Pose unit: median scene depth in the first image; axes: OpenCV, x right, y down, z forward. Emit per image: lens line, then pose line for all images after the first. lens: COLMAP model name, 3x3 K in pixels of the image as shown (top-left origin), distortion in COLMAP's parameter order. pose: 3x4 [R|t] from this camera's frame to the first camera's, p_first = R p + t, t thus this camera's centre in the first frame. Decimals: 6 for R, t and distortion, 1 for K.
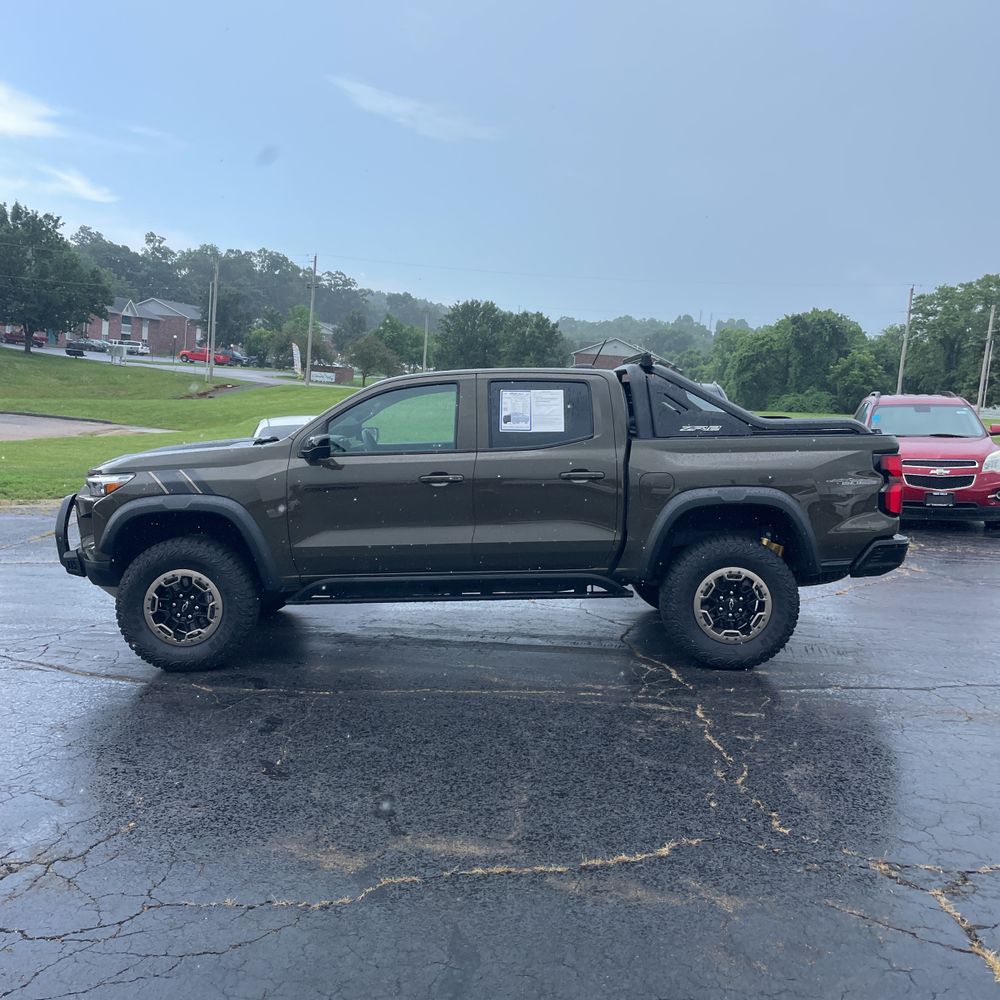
lens RADIAL K [[1011.2, 0, 504.9], [0, 1011.2, 504.3], [0, 0, 1]] dist [0.100123, -0.146458]
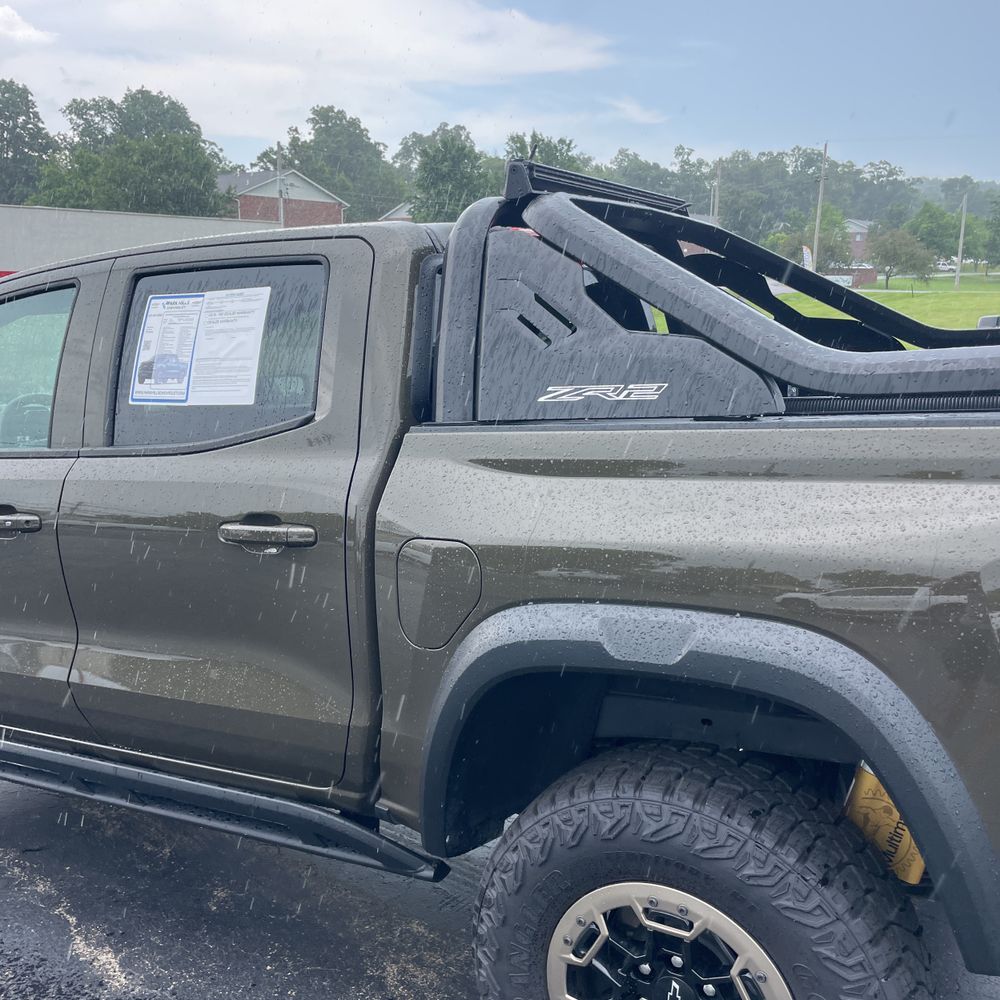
lens RADIAL K [[1011.2, 0, 504.9], [0, 1011.2, 504.3], [0, 0, 1]] dist [0.100123, -0.146458]
pose [[0.869791, 0.044647, -0.491396, 0.315685], [-0.002510, 0.996285, 0.086077, -0.067671], [0.493414, -0.073636, 0.866672, 0.724797]]
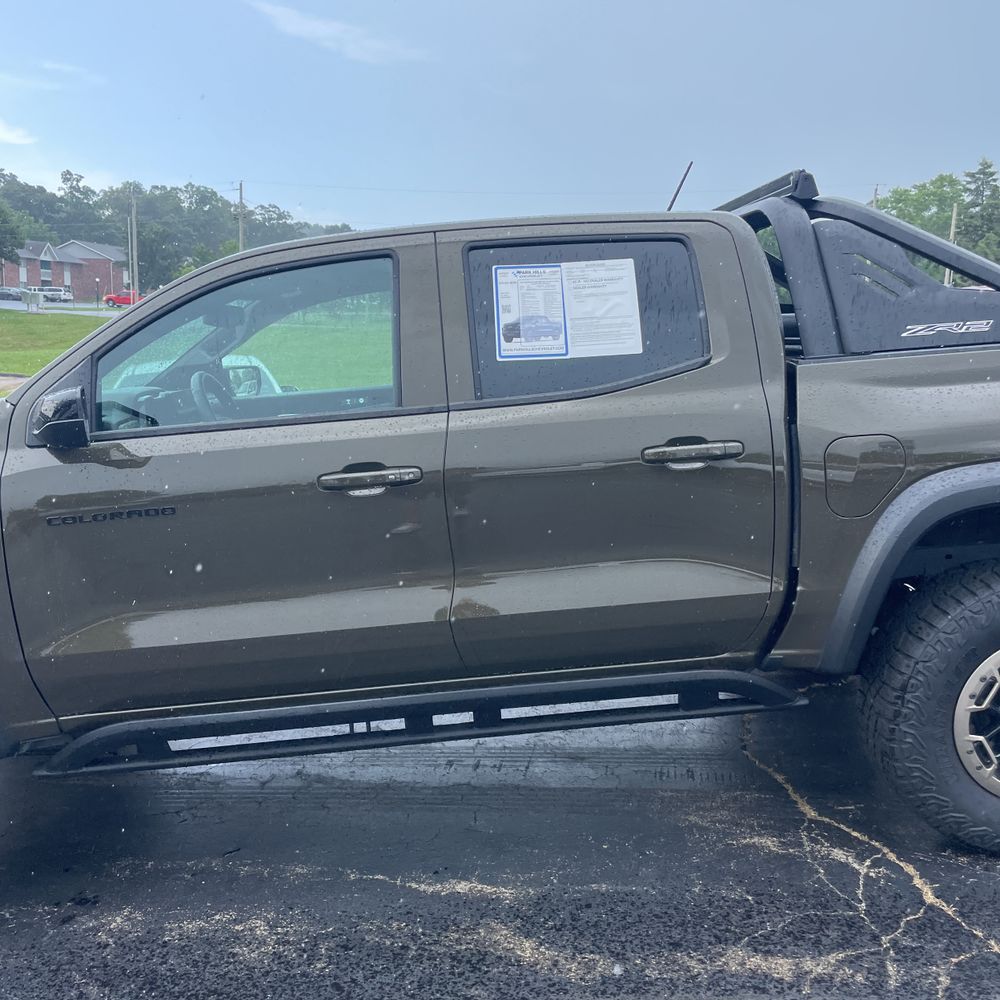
lens RADIAL K [[1011.2, 0, 504.9], [0, 1011.2, 504.3], [0, 0, 1]] dist [0.100123, -0.146458]
pose [[0.997393, -0.059580, 0.040718, -0.023392], [0.056712, 0.996053, 0.068287, -0.039622], [-0.044626, -0.065800, 0.996834, 0.554206]]
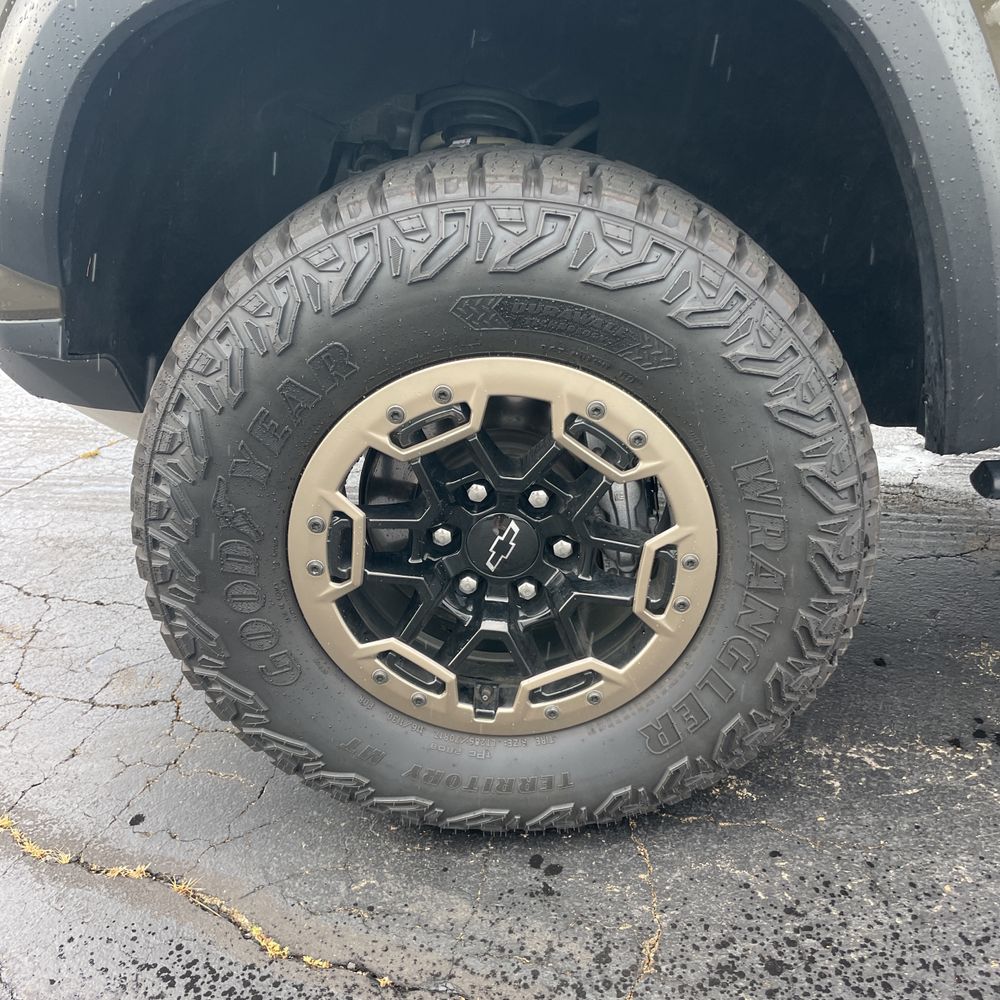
lens RADIAL K [[1011.2, 0, 504.9], [0, 1011.2, 504.3], [0, 0, 1]] dist [0.100123, -0.146458]
pose [[0.998133, -0.026120, -0.055212, -0.298571], [0.043408, 0.939289, 0.340371, 0.029460], [0.042970, -0.342133, 0.938669, 0.817469]]
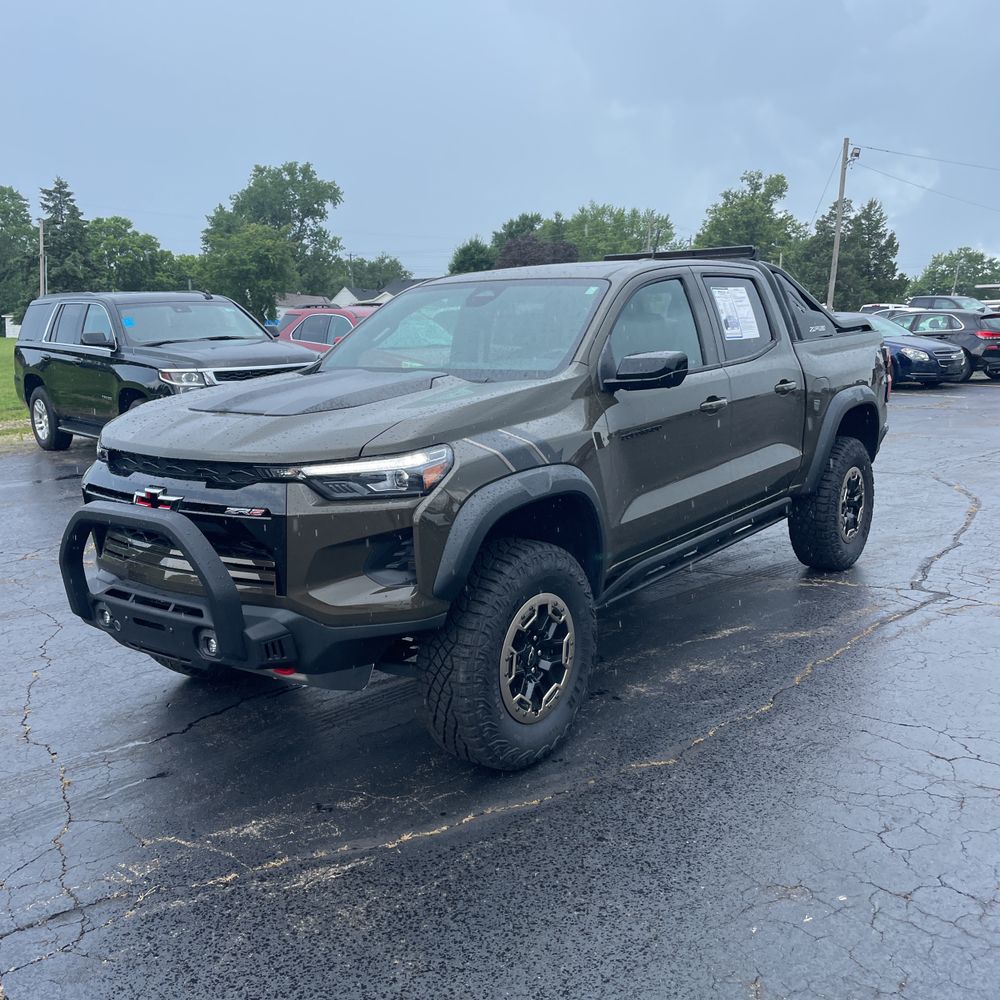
lens RADIAL K [[1011.2, 0, 504.9], [0, 1011.2, 504.3], [0, 0, 1]] dist [0.100123, -0.146458]
pose [[0.612422, -0.162775, 0.773592, -0.757349], [0.102261, 0.986662, 0.126653, -0.063230], [-0.783889, 0.001544, 0.620899, 0.634024]]
